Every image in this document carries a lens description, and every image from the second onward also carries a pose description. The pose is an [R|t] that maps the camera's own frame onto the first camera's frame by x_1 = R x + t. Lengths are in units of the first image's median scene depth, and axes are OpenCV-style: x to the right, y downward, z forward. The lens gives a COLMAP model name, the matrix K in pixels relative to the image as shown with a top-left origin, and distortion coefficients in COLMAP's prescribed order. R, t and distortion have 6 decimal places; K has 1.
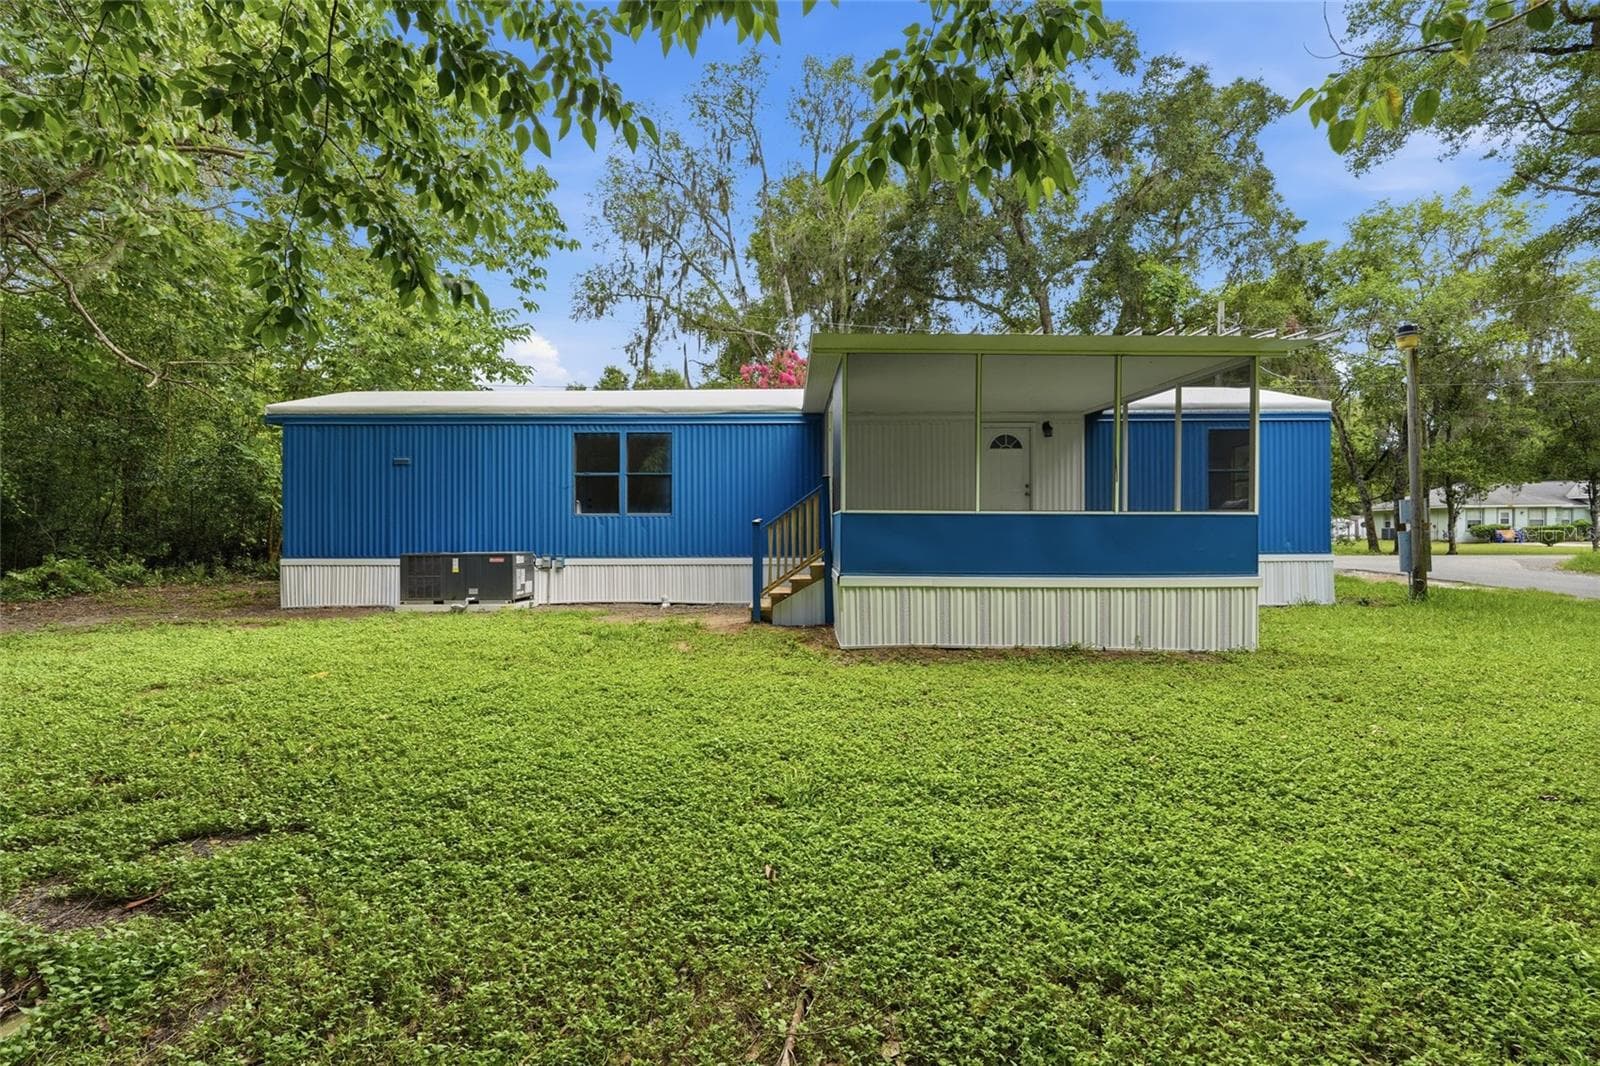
lens RADIAL K [[791.1, 0, 805.7], [0, 791.1, 519.8], [0, 0, 1]] dist [-0.003809, -0.000026]
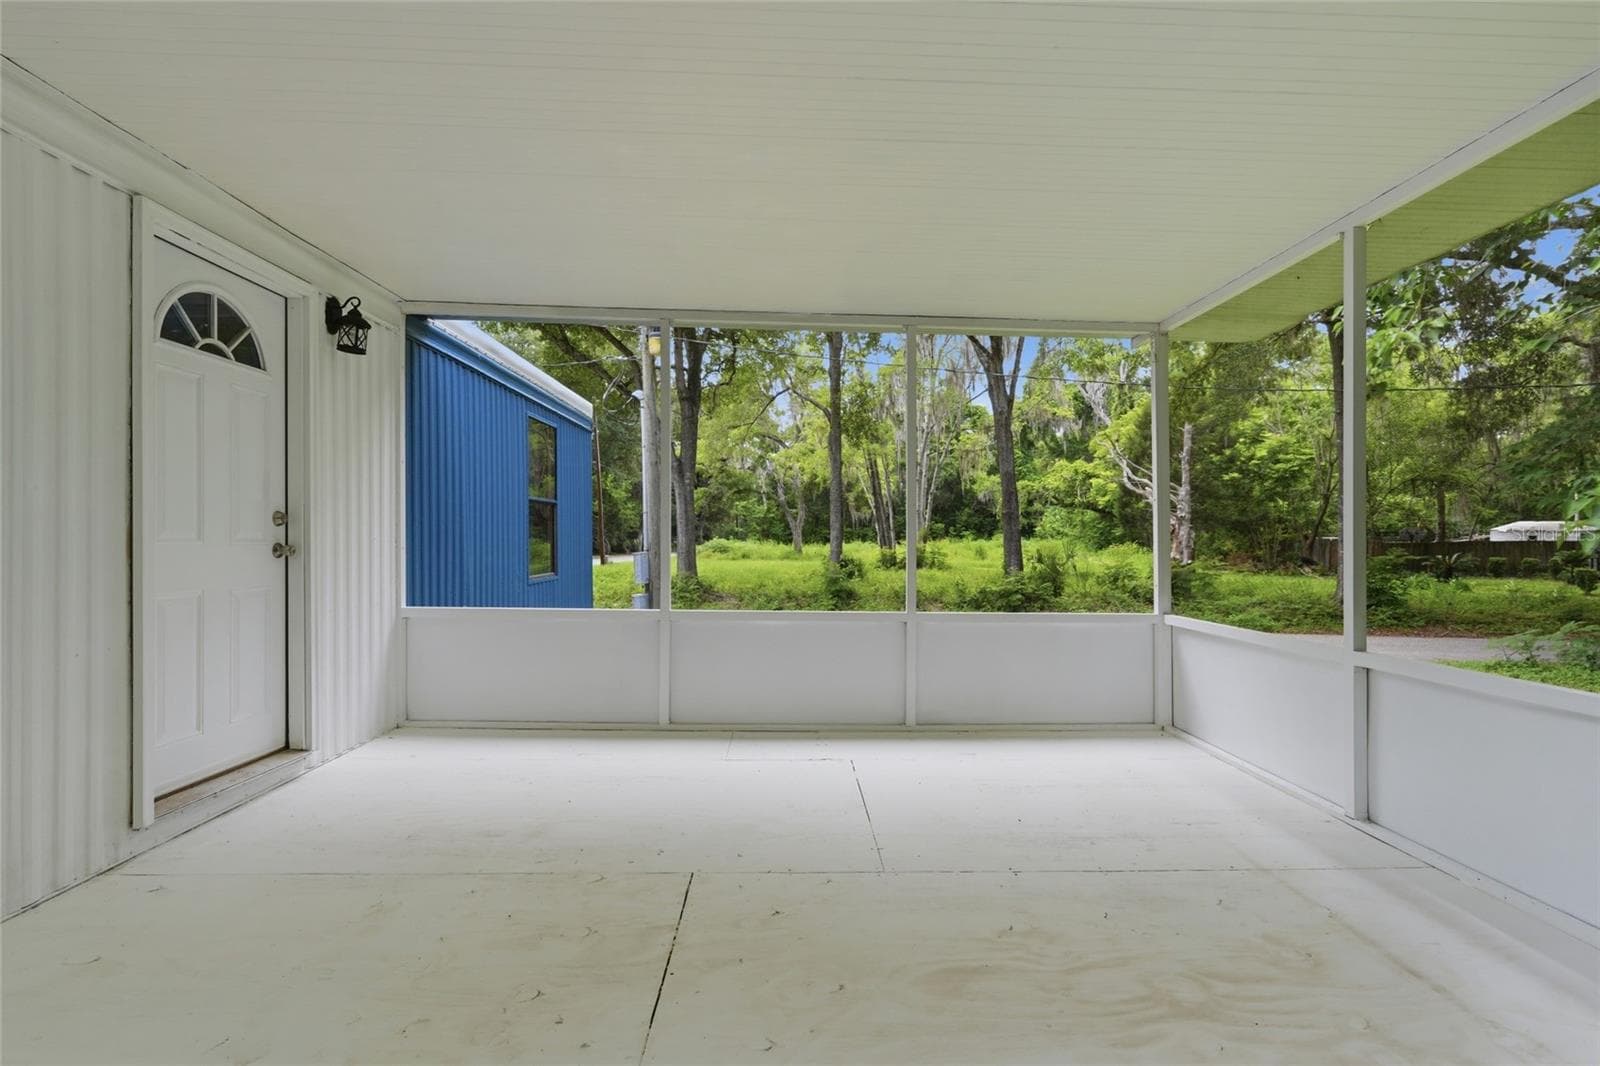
lens RADIAL K [[791.1, 0, 805.7], [0, 791.1, 519.8], [0, 0, 1]] dist [-0.003809, -0.000026]
pose [[-0.043723, 0.032043, 0.998530, 0.014093], [-0.011433, 0.999404, -0.032571, -0.036498], [-0.998978, -0.012841, -0.043330, 0.858984]]
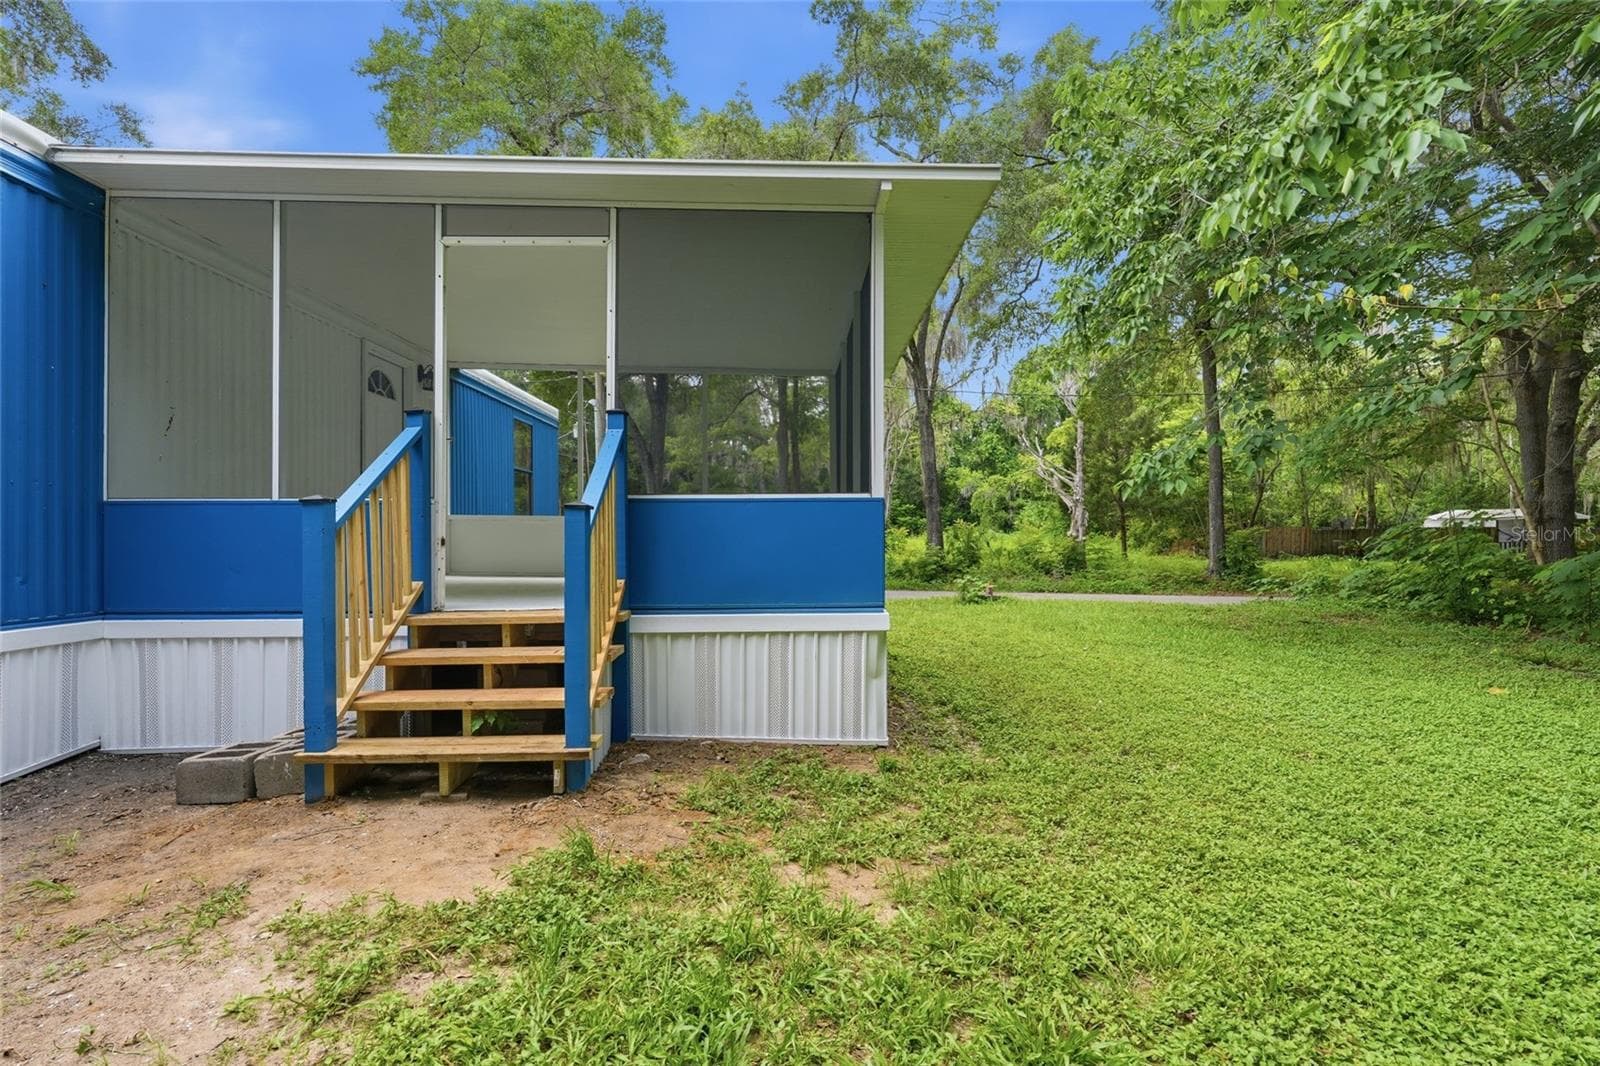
lens RADIAL K [[791.1, 0, 805.7], [0, 791.1, 519.8], [0, 0, 1]] dist [-0.003809, -0.000026]
pose [[-0.052380, 0.029378, 0.998195, -0.334722], [-0.005758, 0.999542, -0.029719, 0.014585], [-0.998611, -0.007304, -0.052186, 0.746159]]
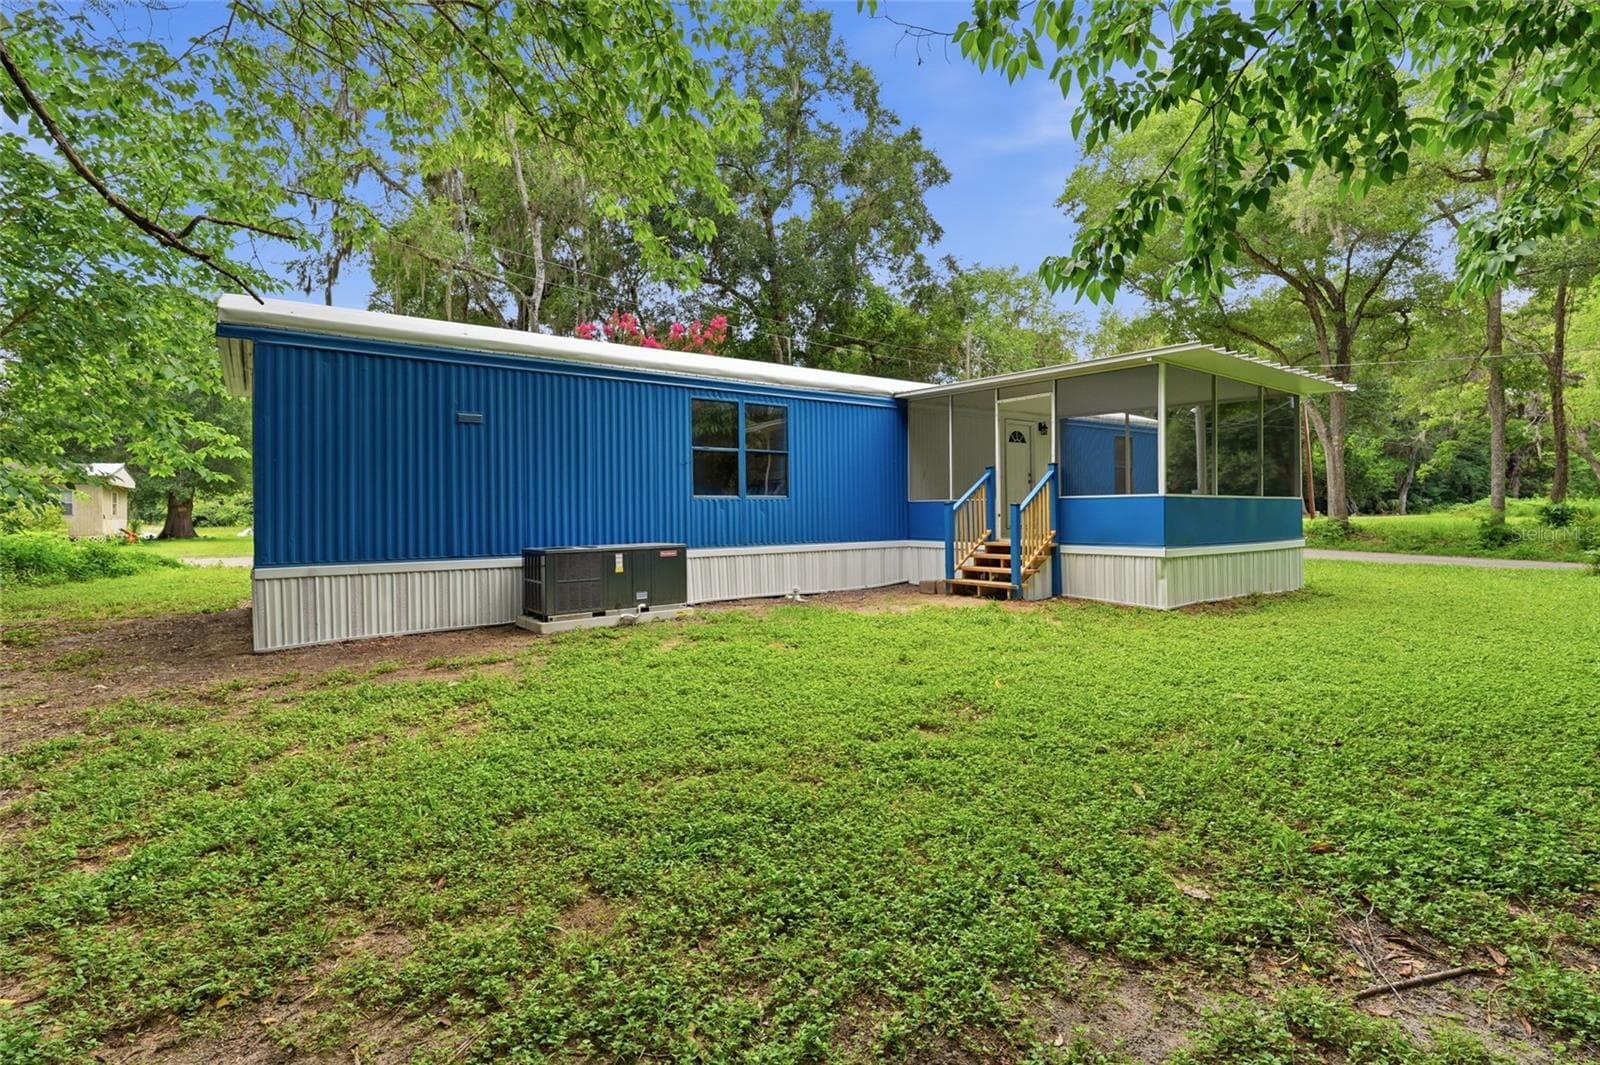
lens RADIAL K [[791.1, 0, 805.7], [0, 791.1, 519.3], [0, 0, 1]] dist [-0.003809, -0.000026]
pose [[0.775413, -0.011667, 0.631347, -0.755122], [-0.000036, 0.999828, 0.018521, 0.002016], [-0.631454, -0.014384, 0.775280, 0.294716]]
